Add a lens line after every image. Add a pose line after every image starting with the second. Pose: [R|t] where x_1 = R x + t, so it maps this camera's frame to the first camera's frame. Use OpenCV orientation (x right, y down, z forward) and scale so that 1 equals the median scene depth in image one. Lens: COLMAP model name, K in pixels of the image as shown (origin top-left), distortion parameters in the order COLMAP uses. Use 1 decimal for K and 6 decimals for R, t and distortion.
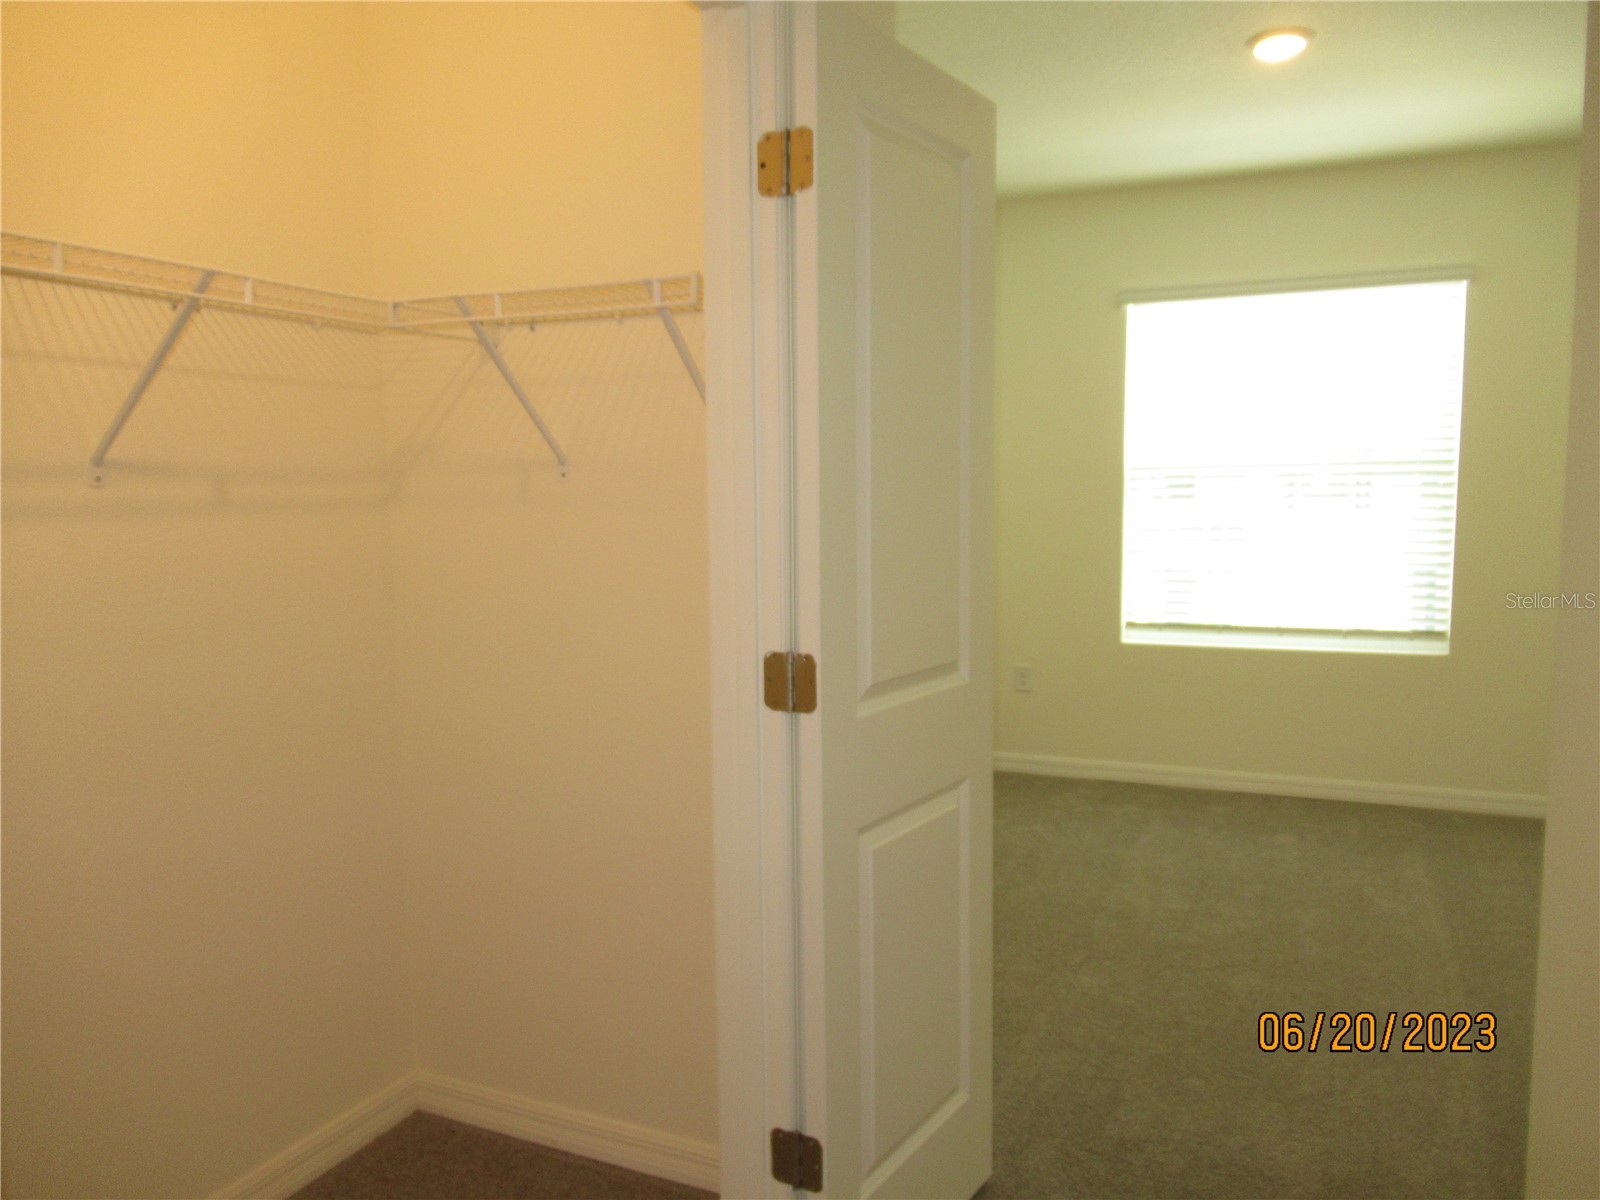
lens RADIAL K [[1211.1, 0, 796.5], [0, 1211.1, 607.5], [0, 0, 1]] dist [0.000731, -0.008196]
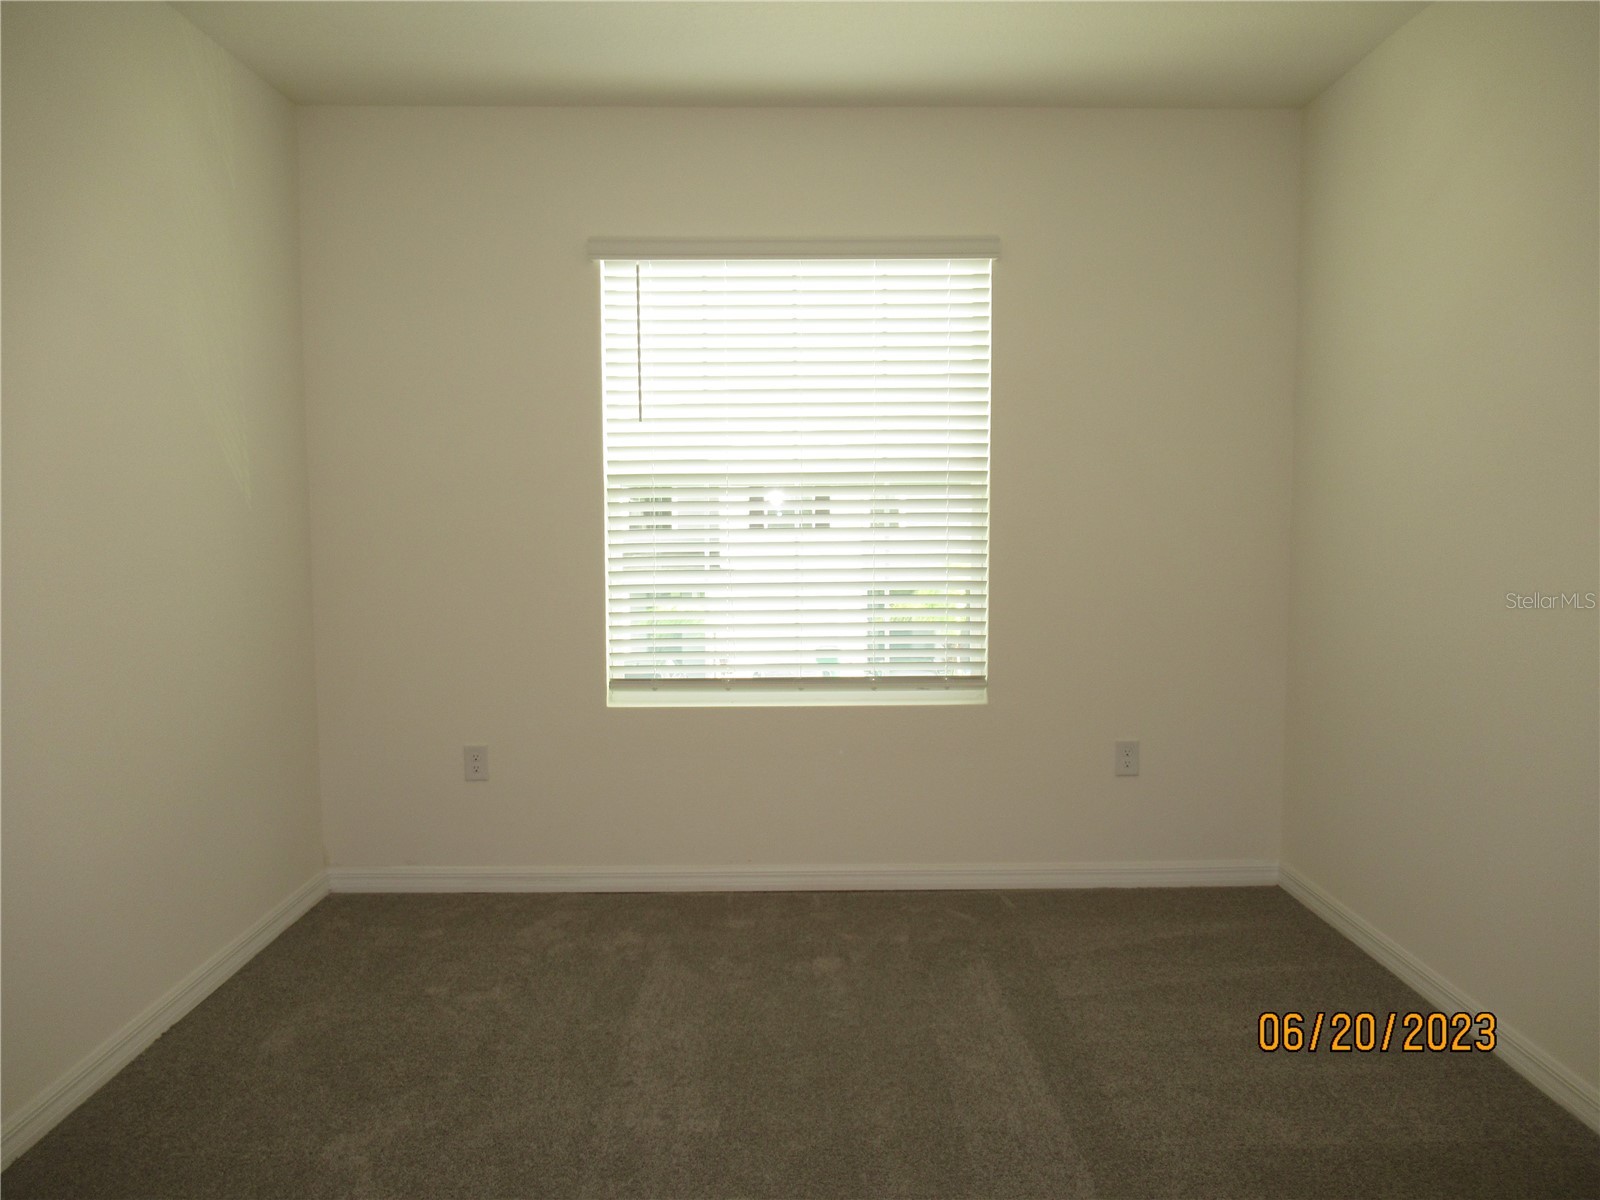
lens RADIAL K [[1120.4, 0, 799.5], [0, 1120.4, 593.3], [0, 0, 1]] dist [-0.000551, -0.001217]
pose [[0.905995, -0.023873, 0.422614, 0.092904], [0.035462, 0.999179, -0.019581, -0.027062], [-0.421800, 0.032727, 0.906098, 0.347918]]
